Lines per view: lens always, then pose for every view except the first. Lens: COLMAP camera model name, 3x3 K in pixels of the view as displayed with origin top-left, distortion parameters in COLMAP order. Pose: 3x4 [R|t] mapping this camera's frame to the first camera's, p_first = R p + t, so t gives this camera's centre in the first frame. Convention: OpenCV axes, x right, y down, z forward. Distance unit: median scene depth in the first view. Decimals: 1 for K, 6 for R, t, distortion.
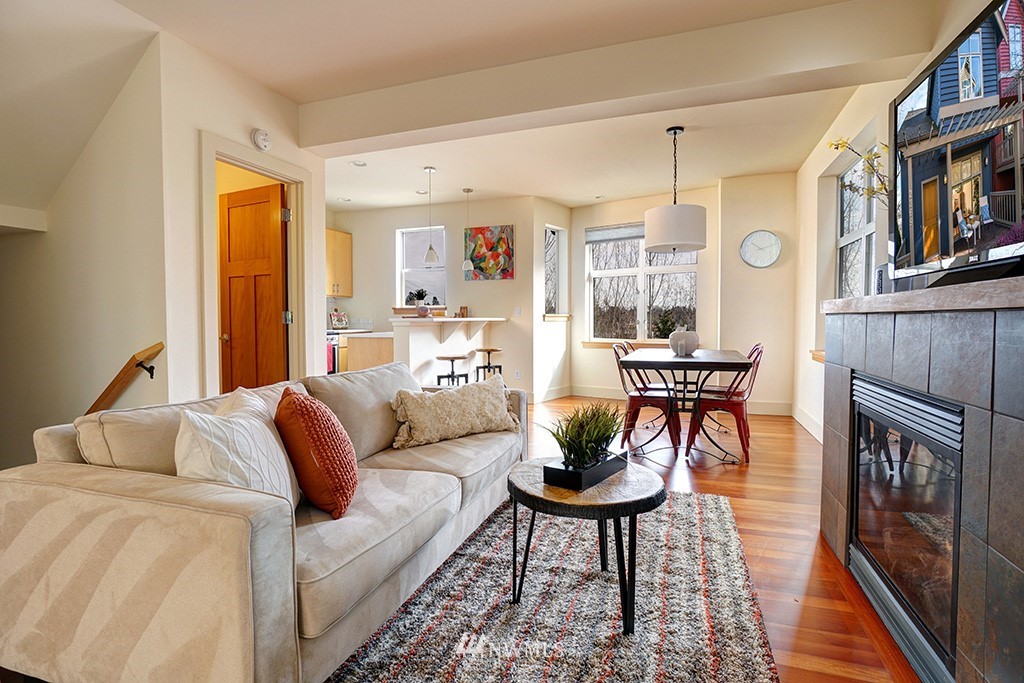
lens RADIAL K [[530.1, 0, 507.2], [0, 530.1, 332.7], [0, 0, 1]] dist [0.002987, 0.001050]
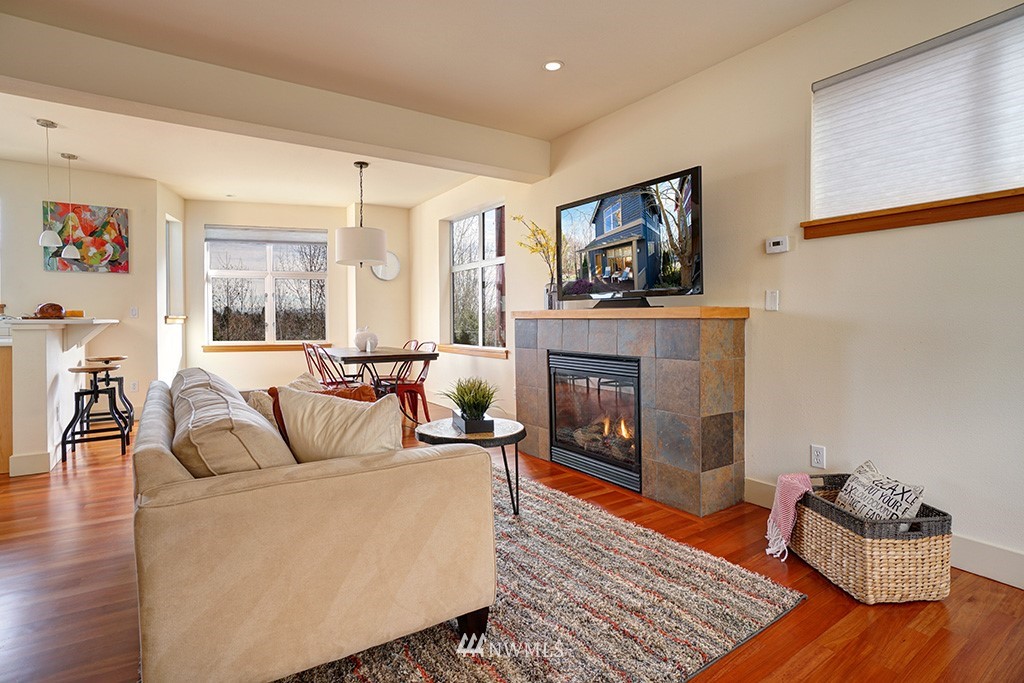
lens RADIAL K [[530.1, 0, 511.1], [0, 530.1, 329.1], [0, 0, 1]] dist [0.002987, 0.001050]
pose [[0.604380, -0.008003, 0.796656, -0.288301], [0.017614, 0.999839, -0.003319, 0.000945], [-0.796501, 0.016038, 0.604424, 0.005046]]
